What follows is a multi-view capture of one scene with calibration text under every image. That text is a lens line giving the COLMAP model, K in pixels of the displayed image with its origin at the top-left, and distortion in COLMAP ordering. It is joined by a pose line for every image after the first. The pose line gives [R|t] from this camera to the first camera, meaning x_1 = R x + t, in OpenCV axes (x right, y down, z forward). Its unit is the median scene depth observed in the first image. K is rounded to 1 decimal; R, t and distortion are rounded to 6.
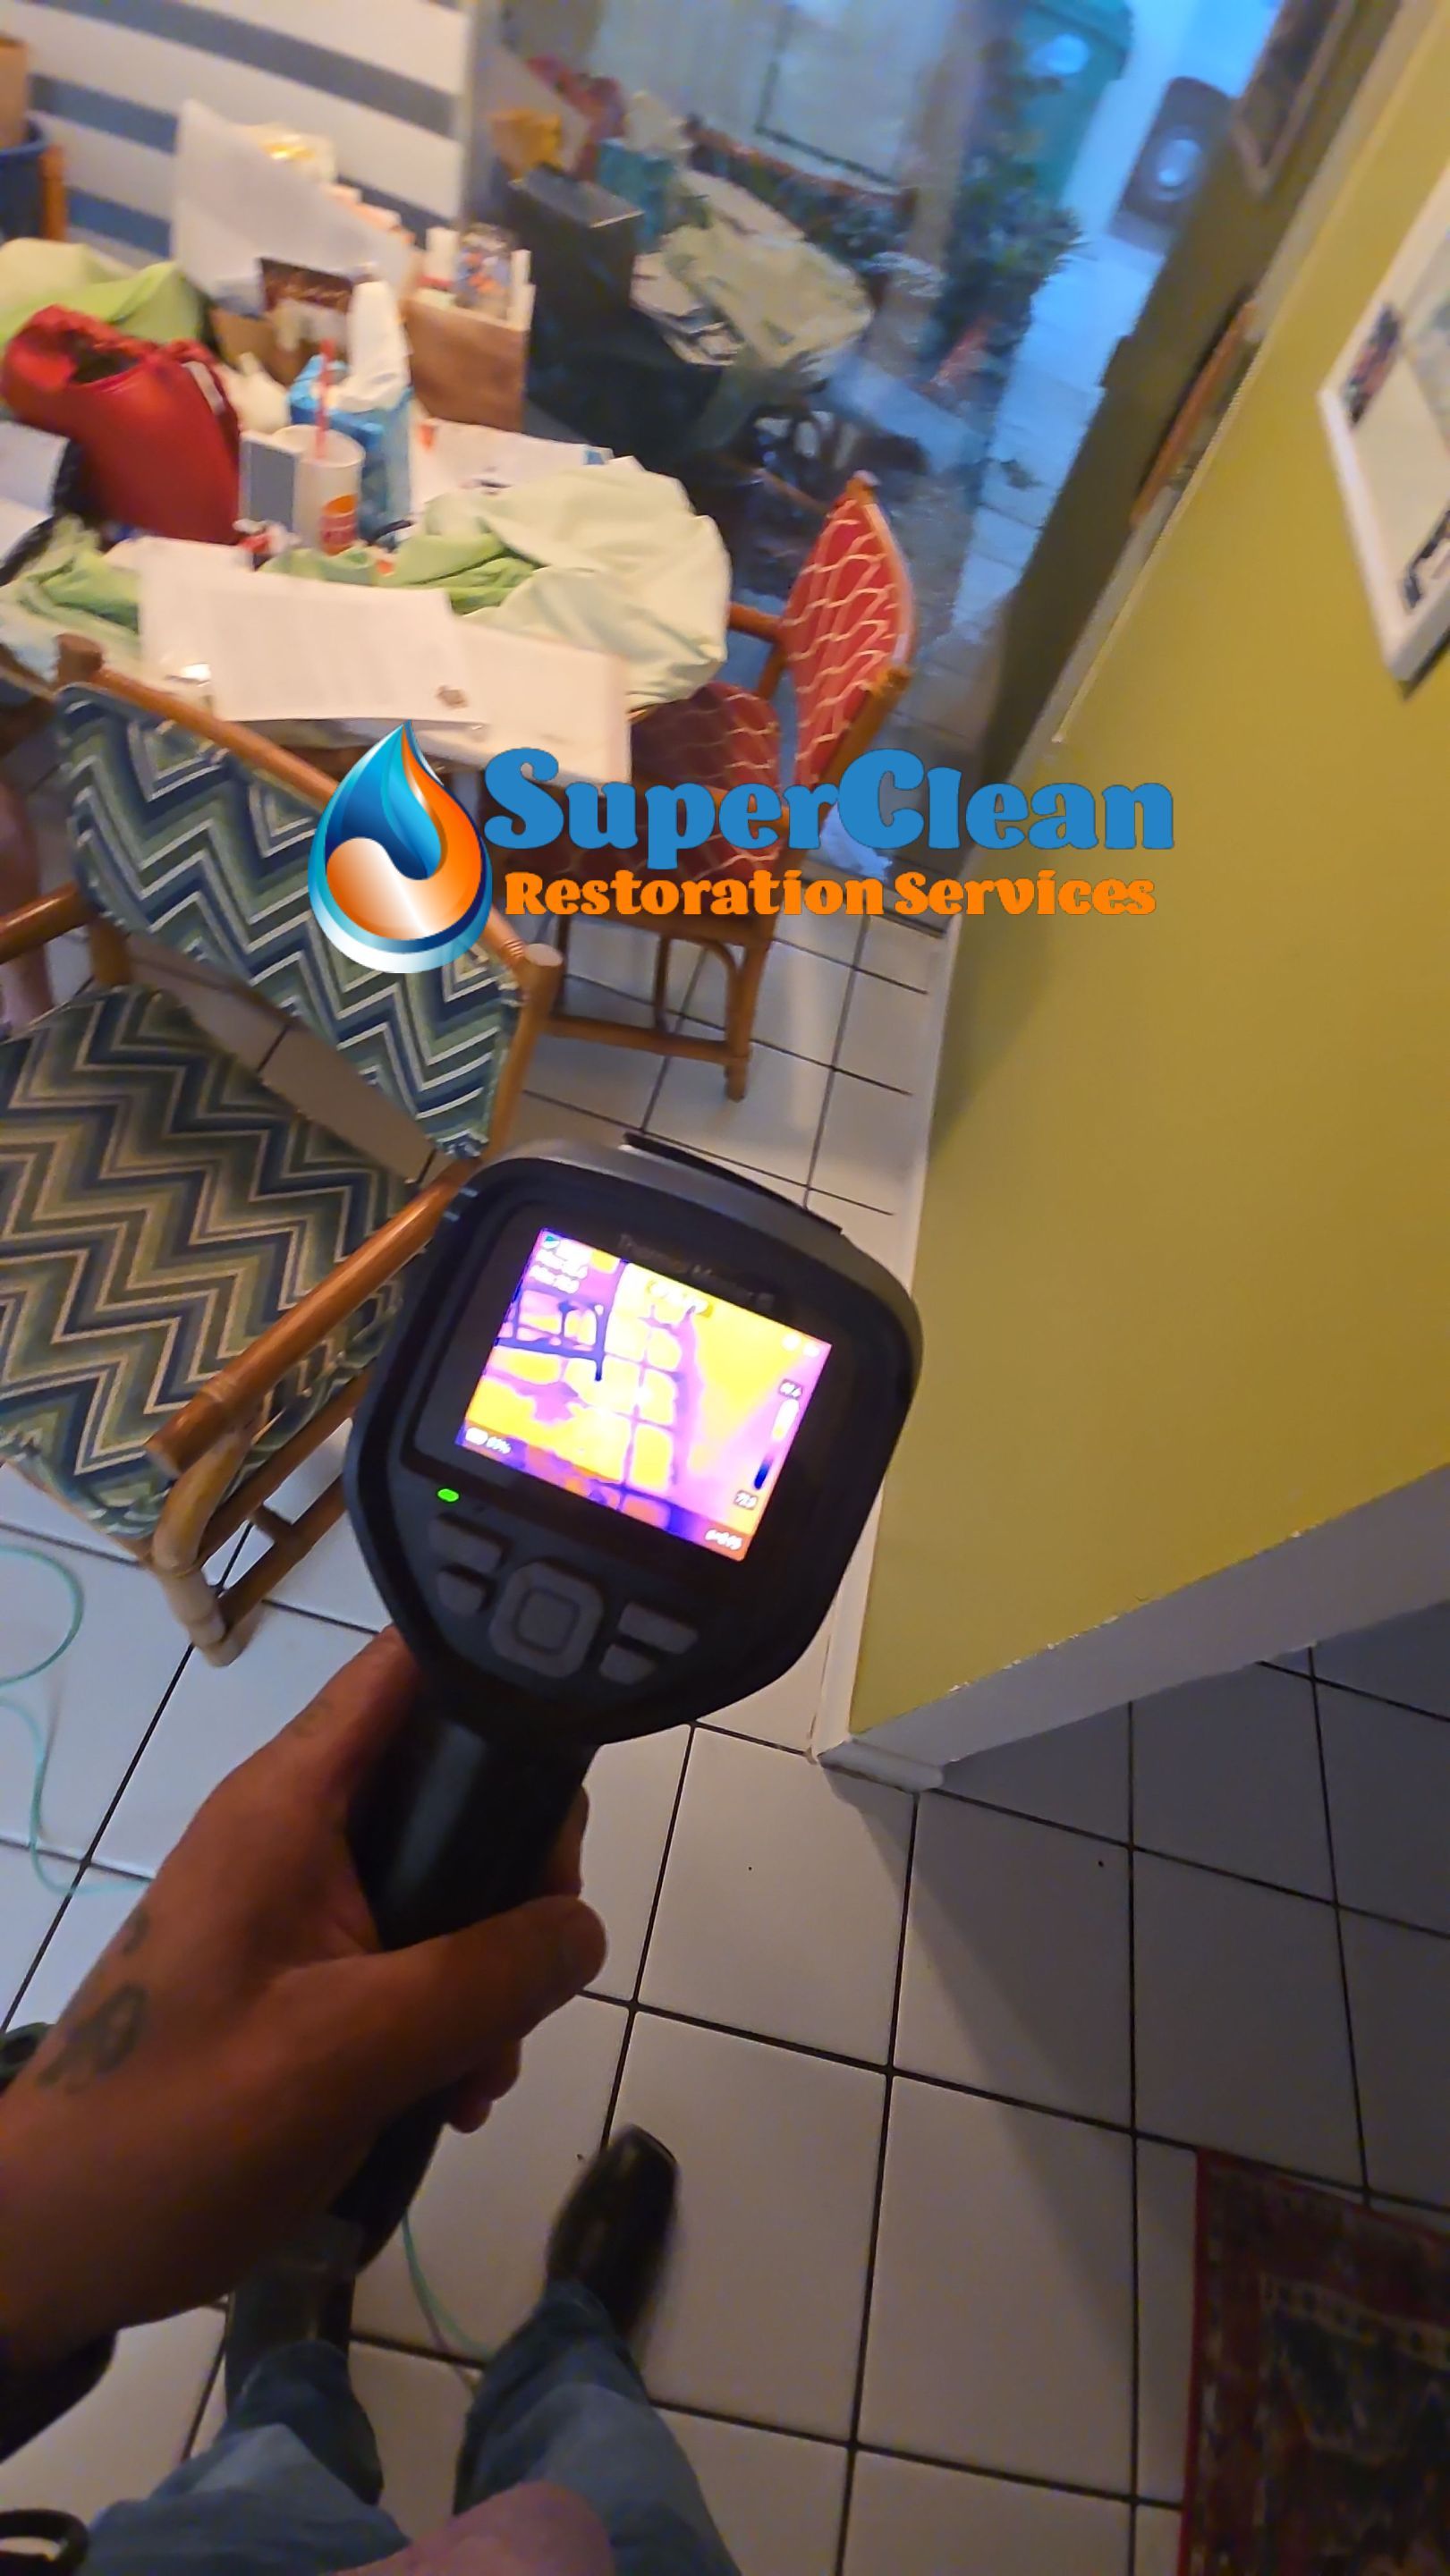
lens RADIAL K [[1048.3, 0, 730.4], [0, 1048.3, 1291.4], [0, 0, 1]] dist [-0.001504, -0.000997]
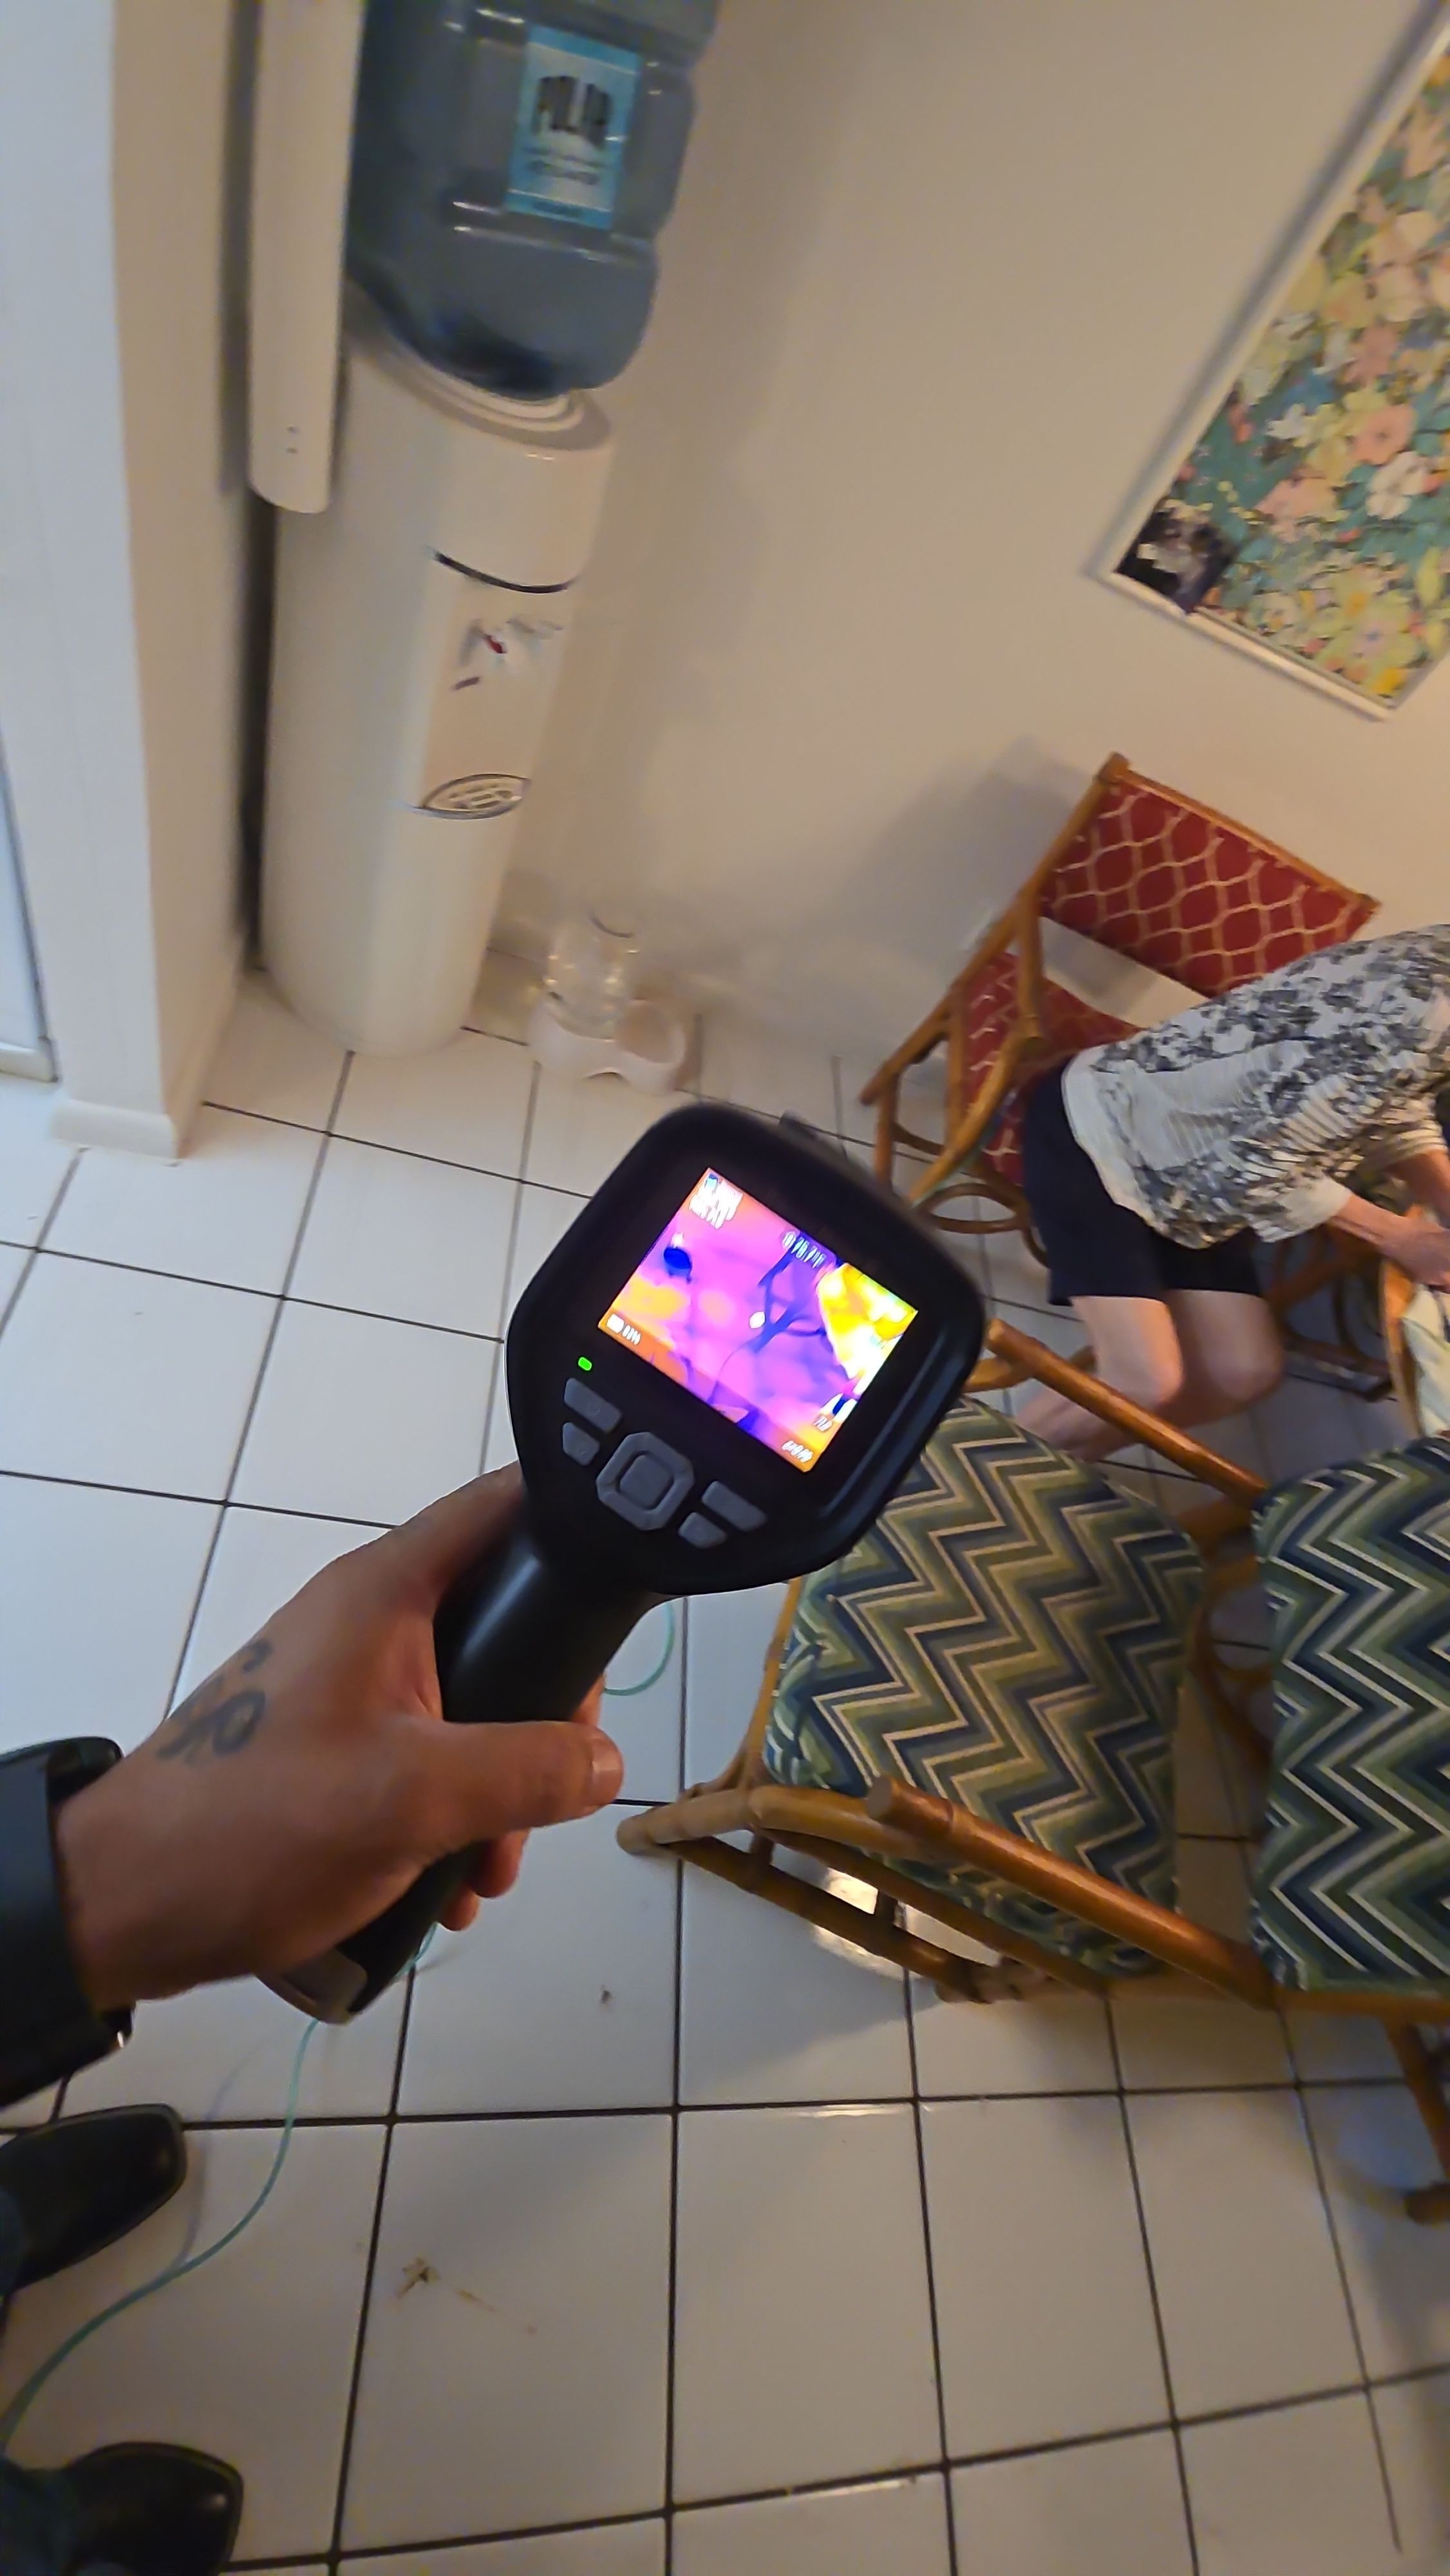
lens RADIAL K [[1048.1, 0, 727.2], [0, 1048.1, 1292.7], [0, 0, 1]] dist [-0.001504, -0.000997]
pose [[0.287656, 0.710061, -0.642703, -0.220451], [-0.937682, 0.345402, -0.038078, 0.139176], [0.194953, 0.613605, 0.765168, -0.120105]]
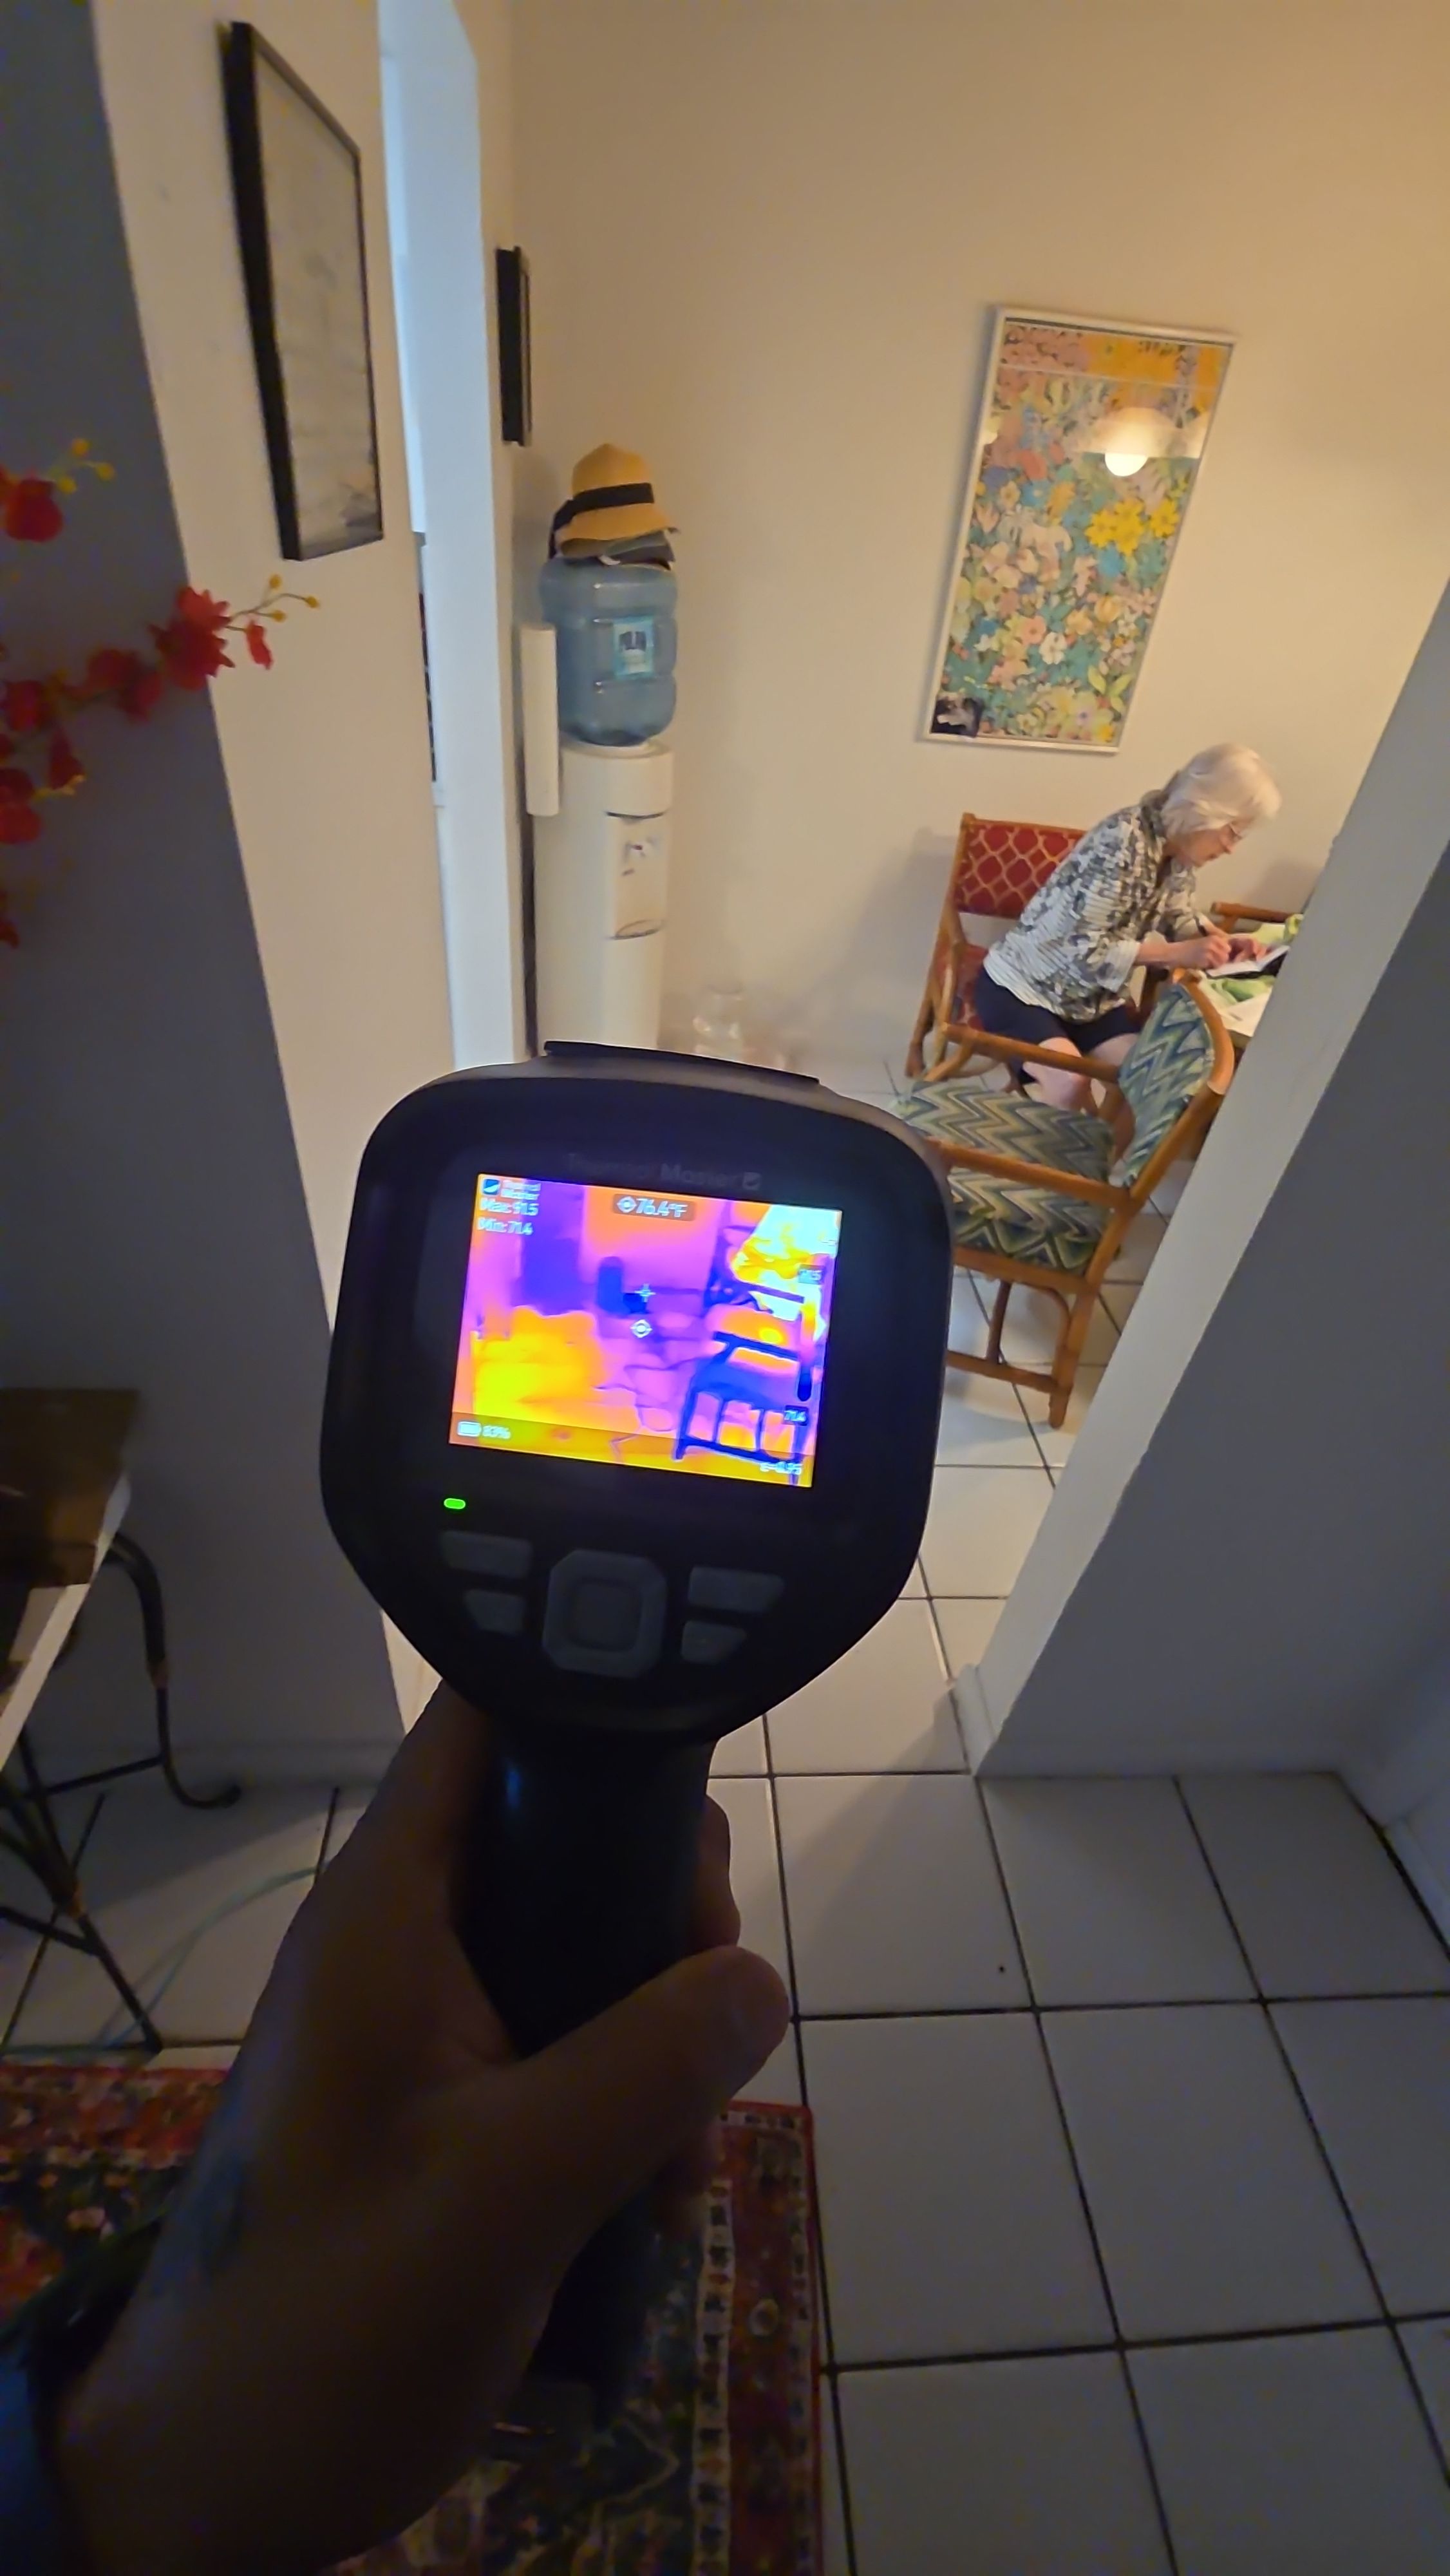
lens RADIAL K [[1048.1, 0, 721.1], [0, 1048.1, 1289.1], [0, 0, 1]] dist [-0.001504, -0.000997]
pose [[0.289048, 0.404736, -0.867548, 1.203119], [-0.829506, 0.558270, -0.015925, 0.586869], [0.477881, 0.724240, 0.497098, -0.102945]]
